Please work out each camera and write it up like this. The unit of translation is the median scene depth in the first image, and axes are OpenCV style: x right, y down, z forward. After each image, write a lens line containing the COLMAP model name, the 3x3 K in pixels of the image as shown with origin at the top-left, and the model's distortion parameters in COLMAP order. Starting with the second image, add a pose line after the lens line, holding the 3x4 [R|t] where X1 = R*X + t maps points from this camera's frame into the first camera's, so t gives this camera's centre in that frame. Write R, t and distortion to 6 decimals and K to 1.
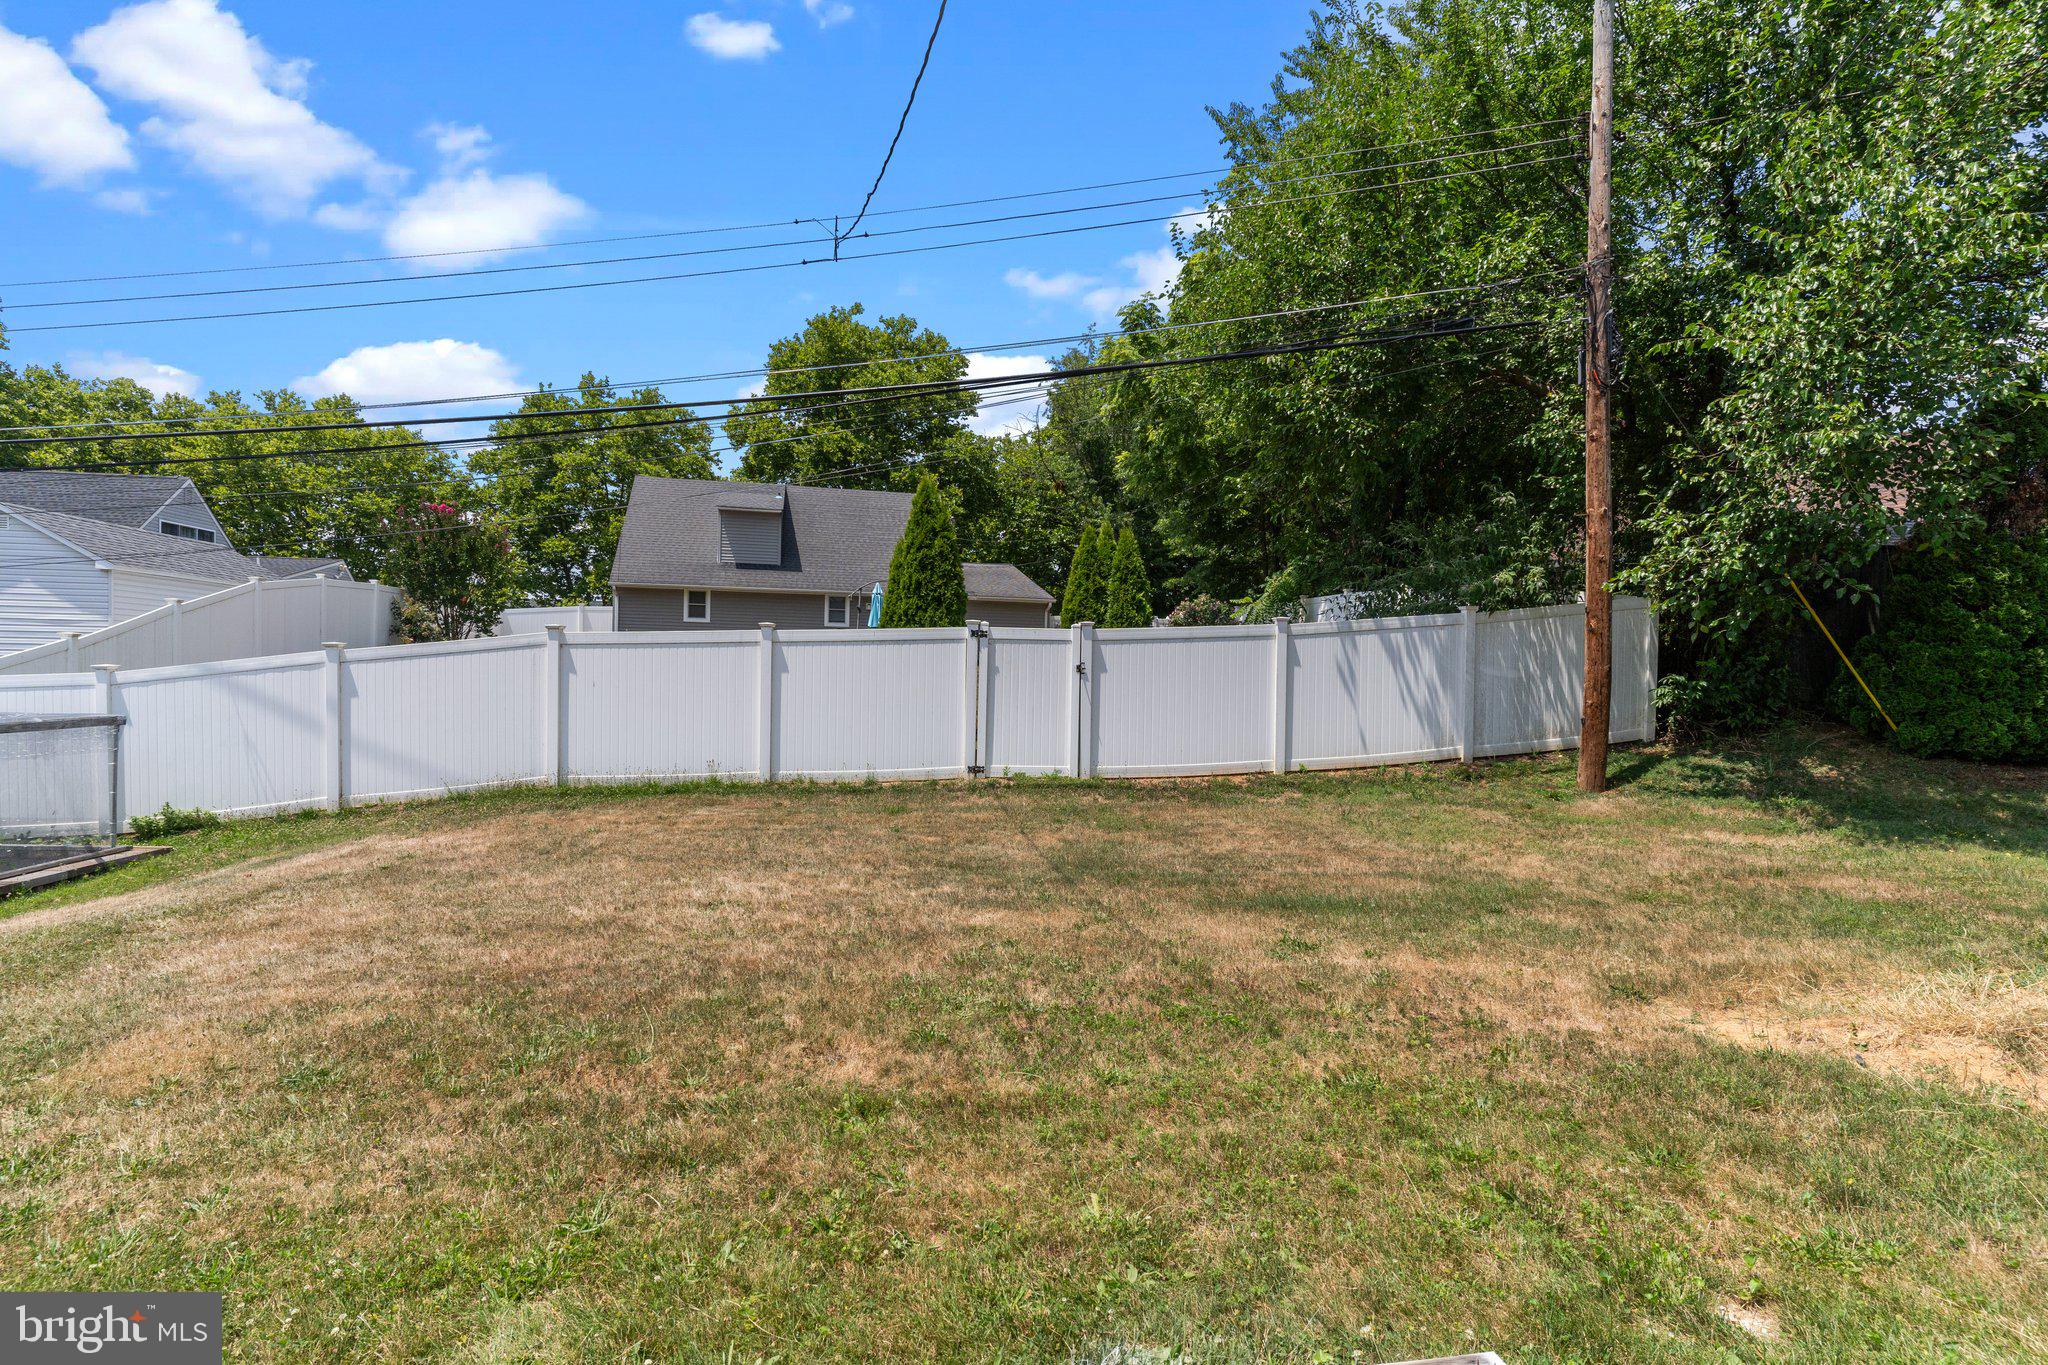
lens RADIAL K [[964.9, 0, 1024.0], [0, 964.9, 682.5], [0, 0, 1]] dist [-0.003091, 0.000038]
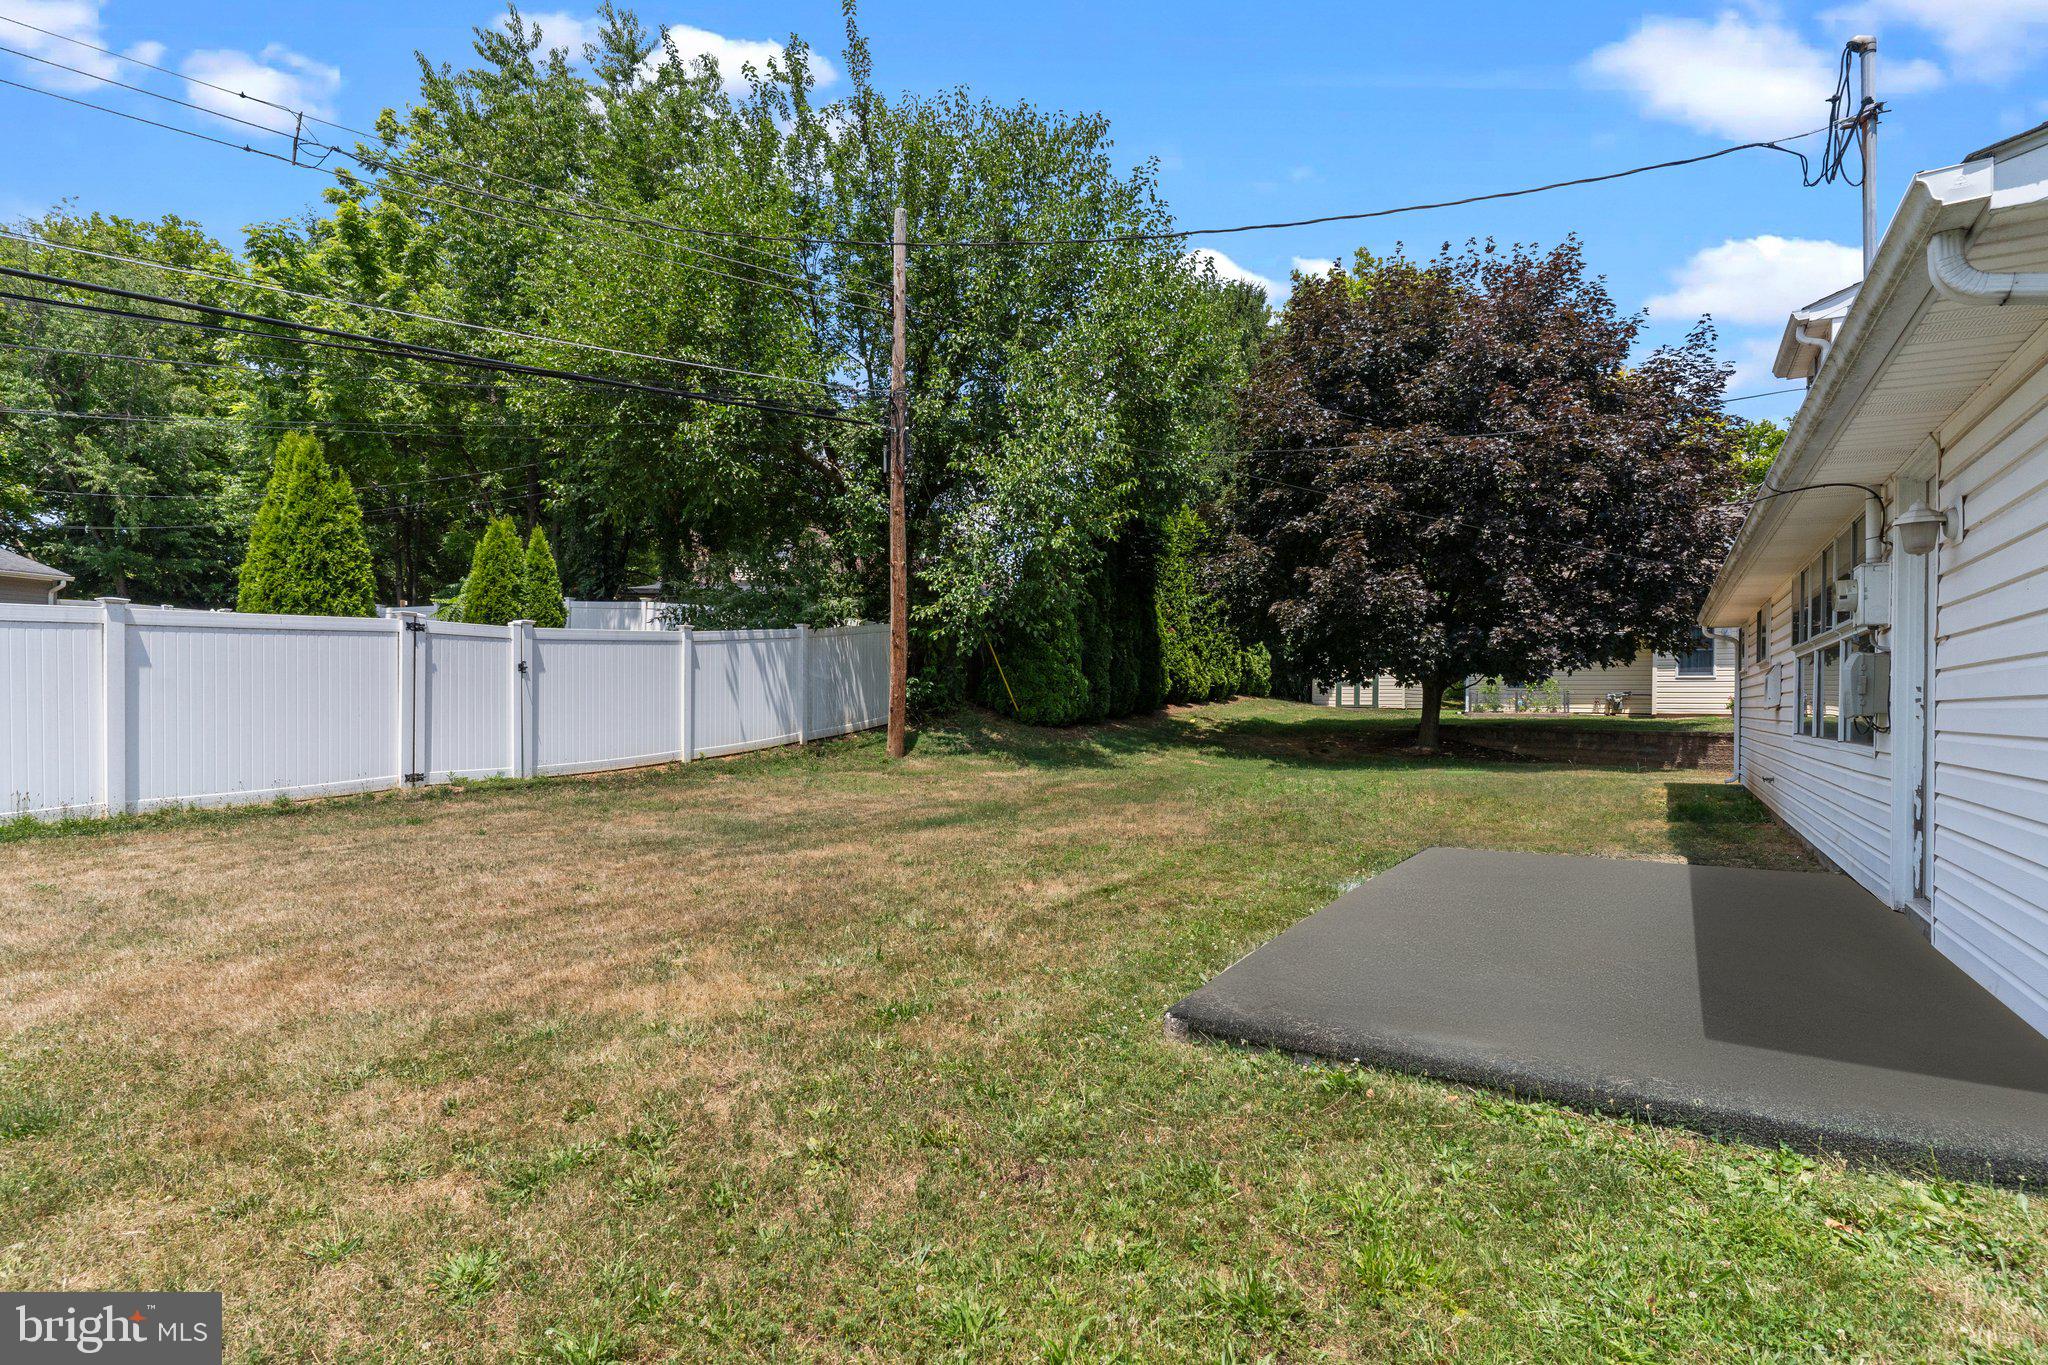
lens RADIAL K [[989.8, 0, 1025.3], [0, 989.8, 712.4], [0, 0, 1]] dist [0.001484, 0.000564]
pose [[0.561598, -0.022542, 0.827103, -0.488195], [0.010055, 0.999741, 0.020420, 0.015872], [-0.827349, -0.003152, 0.561679, 0.008589]]
